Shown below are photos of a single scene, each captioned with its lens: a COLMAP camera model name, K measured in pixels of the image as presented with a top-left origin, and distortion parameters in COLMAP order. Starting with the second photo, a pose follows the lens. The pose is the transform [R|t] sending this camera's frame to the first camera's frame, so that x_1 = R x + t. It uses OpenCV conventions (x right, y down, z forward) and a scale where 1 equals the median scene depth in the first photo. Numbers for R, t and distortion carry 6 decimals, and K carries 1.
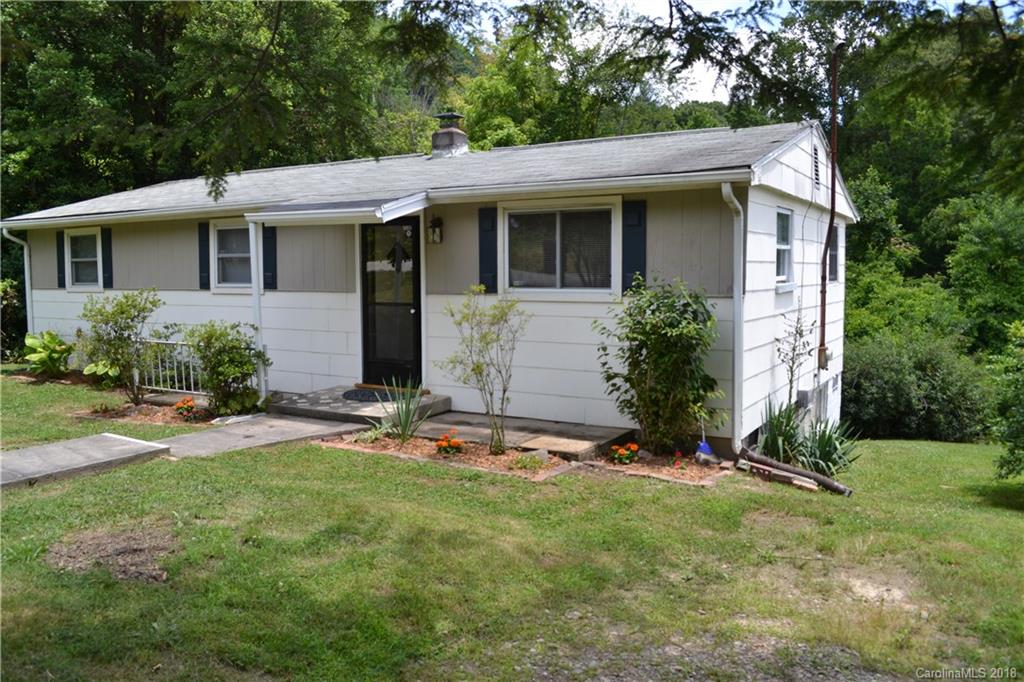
lens RADIAL K [[822.3, 0, 512.0], [0, 822.3, 341.0], [0, 0, 1]] dist [-0.079505, 0.012587]
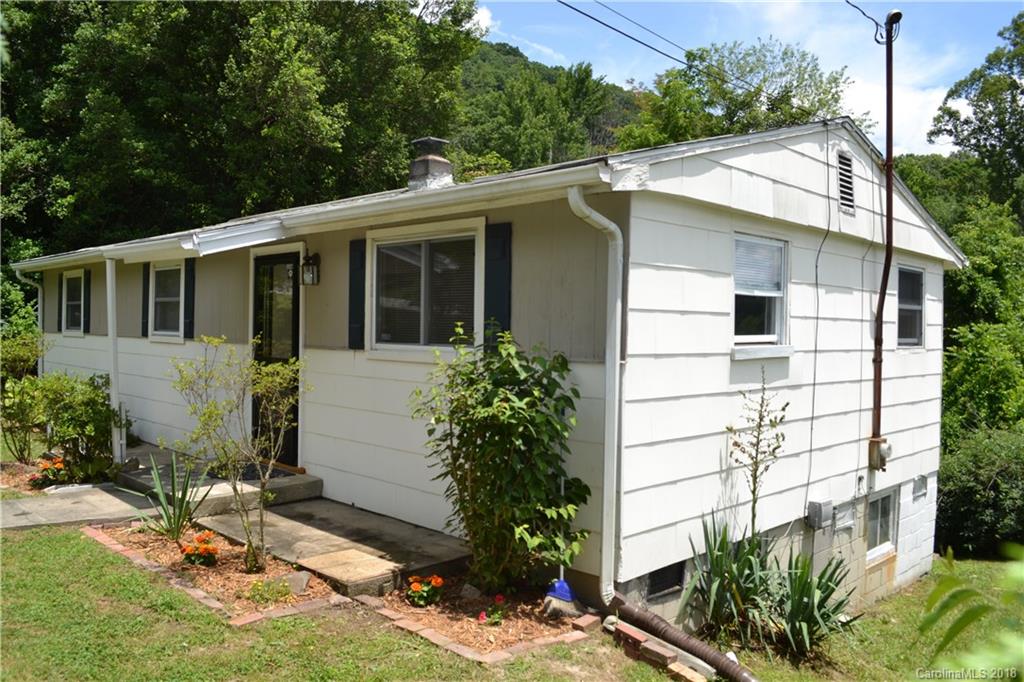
lens RADIAL K [[822.3, 0, 512.0], [0, 822.3, 341.0], [0, 0, 1]] dist [-0.079505, 0.012587]
pose [[0.969313, 0.025083, -0.244547, 0.303117], [-0.042485, 0.996905, -0.066147, -0.021160], [0.242131, 0.074507, 0.967379, 0.290999]]
